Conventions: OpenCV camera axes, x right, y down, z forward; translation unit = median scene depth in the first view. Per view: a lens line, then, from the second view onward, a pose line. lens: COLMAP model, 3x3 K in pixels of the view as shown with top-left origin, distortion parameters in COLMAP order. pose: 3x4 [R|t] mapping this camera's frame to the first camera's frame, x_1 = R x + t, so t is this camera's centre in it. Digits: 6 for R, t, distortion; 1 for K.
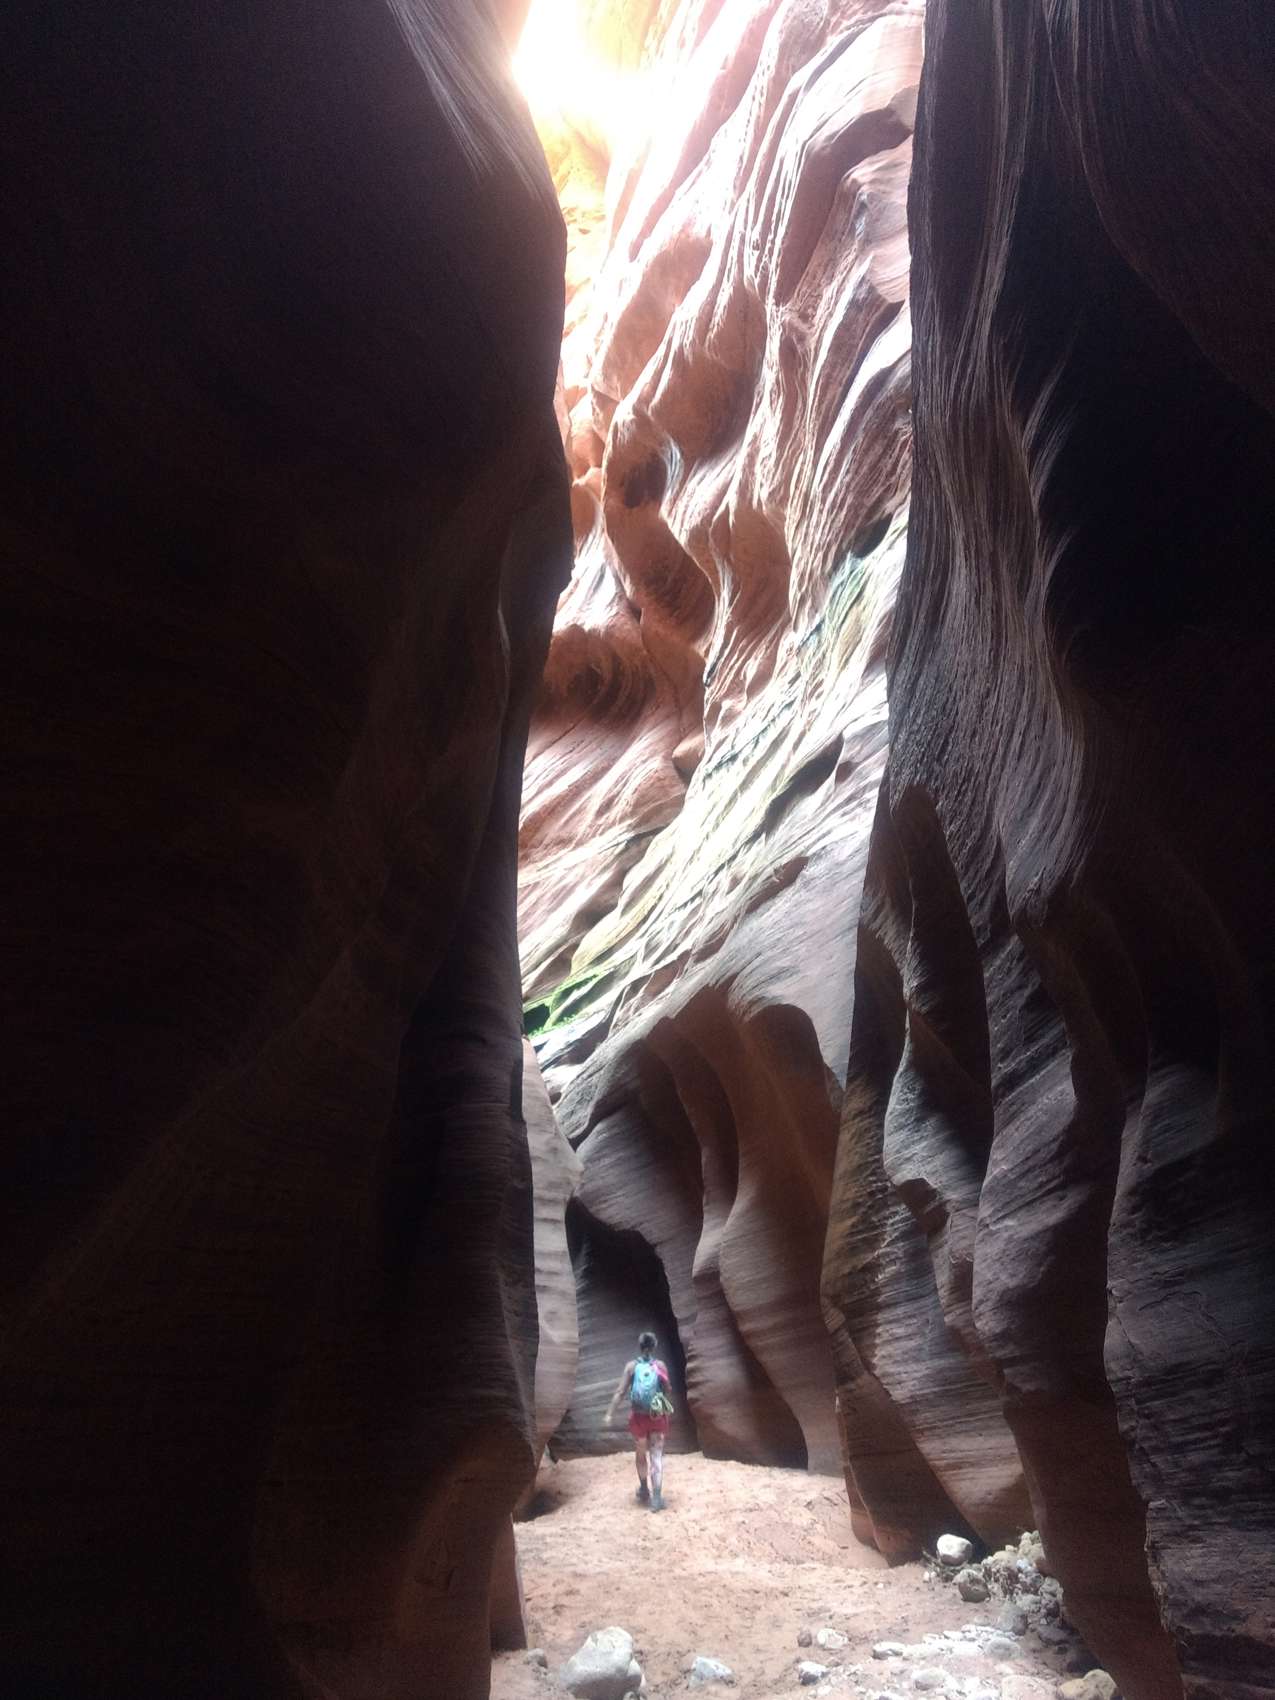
lens RADIAL K [[1332.6, 0, 637.5], [0, 1332.6, 850.0], [0, 0, 1]] dist [0.026563, 0.032842]
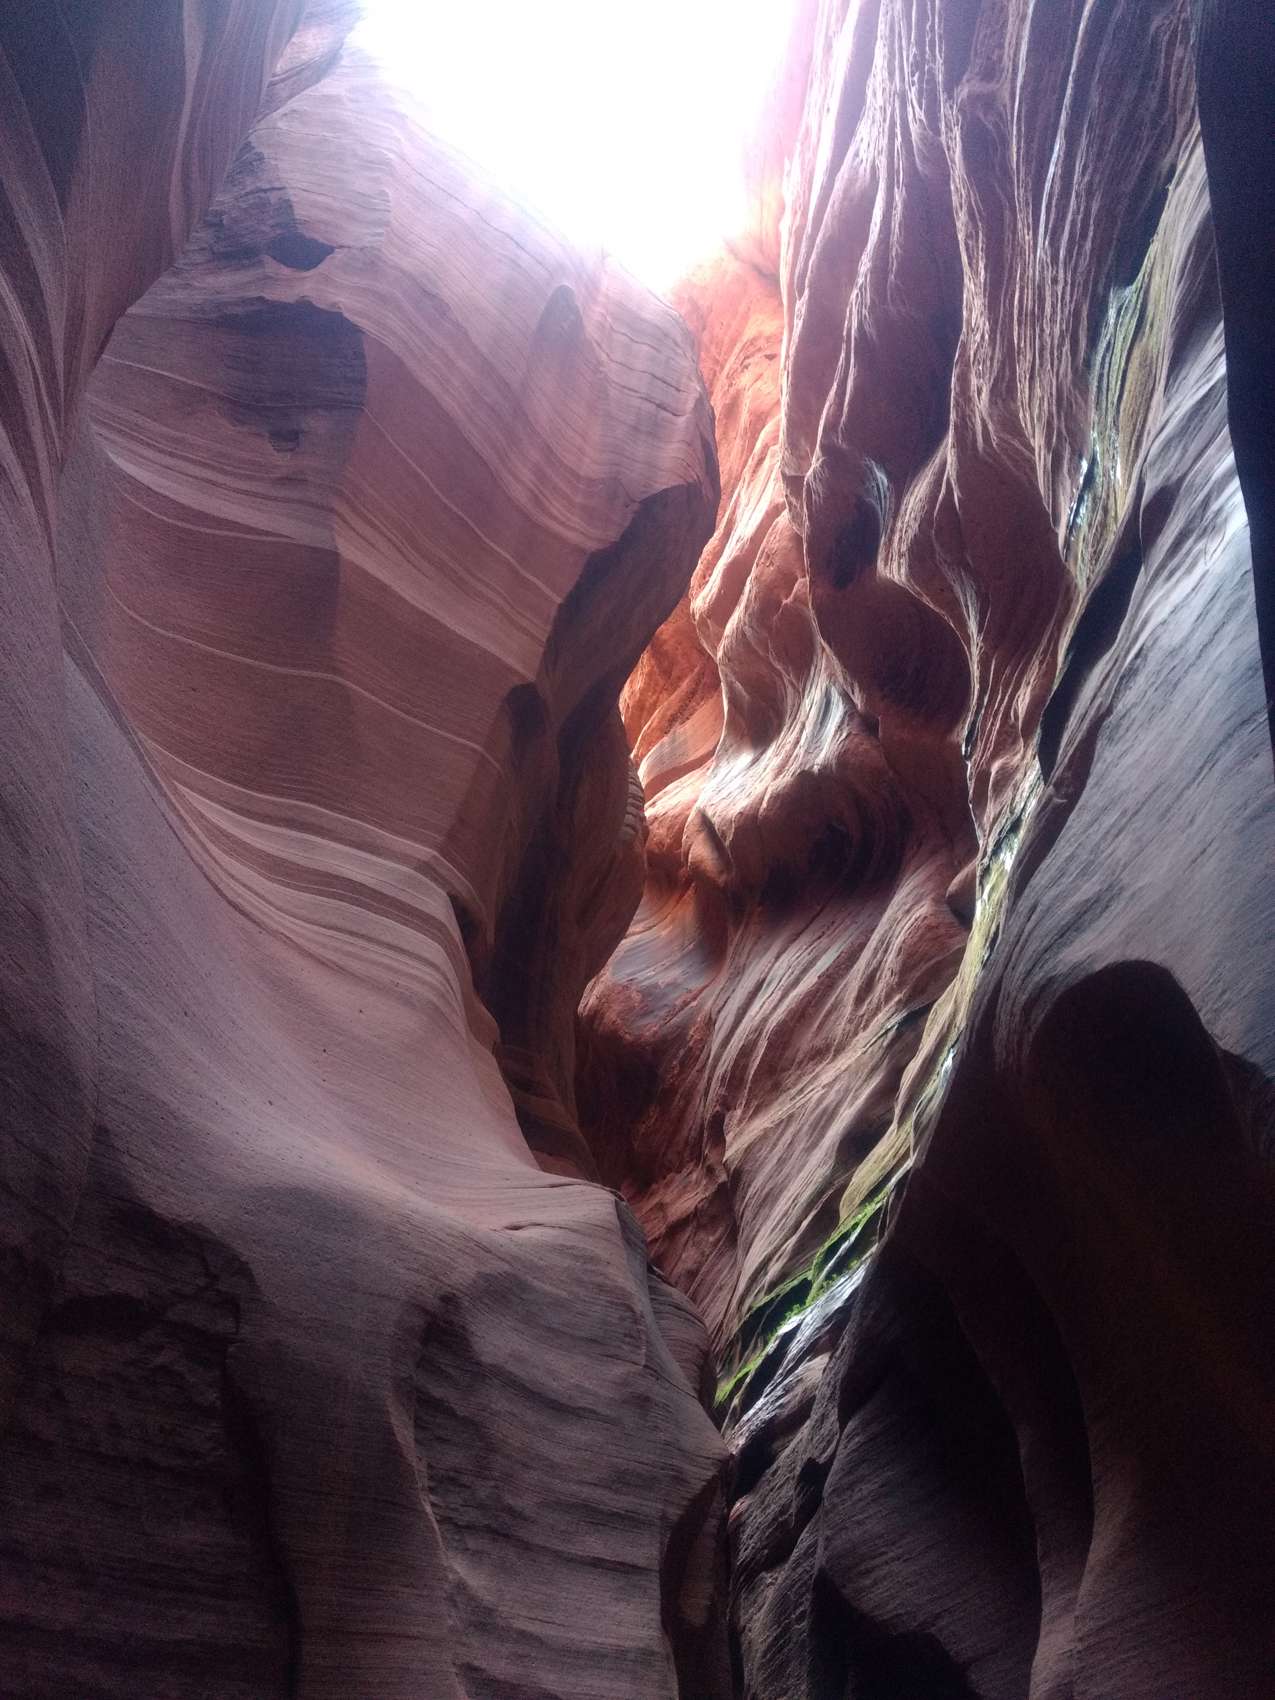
lens RADIAL K [[1336.8, 0, 635.3], [0, 1336.8, 851.1], [0, 0, 1]] dist [0.022441, 0.030338]
pose [[0.960660, -0.146110, -0.236185, 0.038980], [0.075077, 0.955386, -0.285657, 0.096450], [0.267385, 0.256688, 0.928772, 0.287861]]
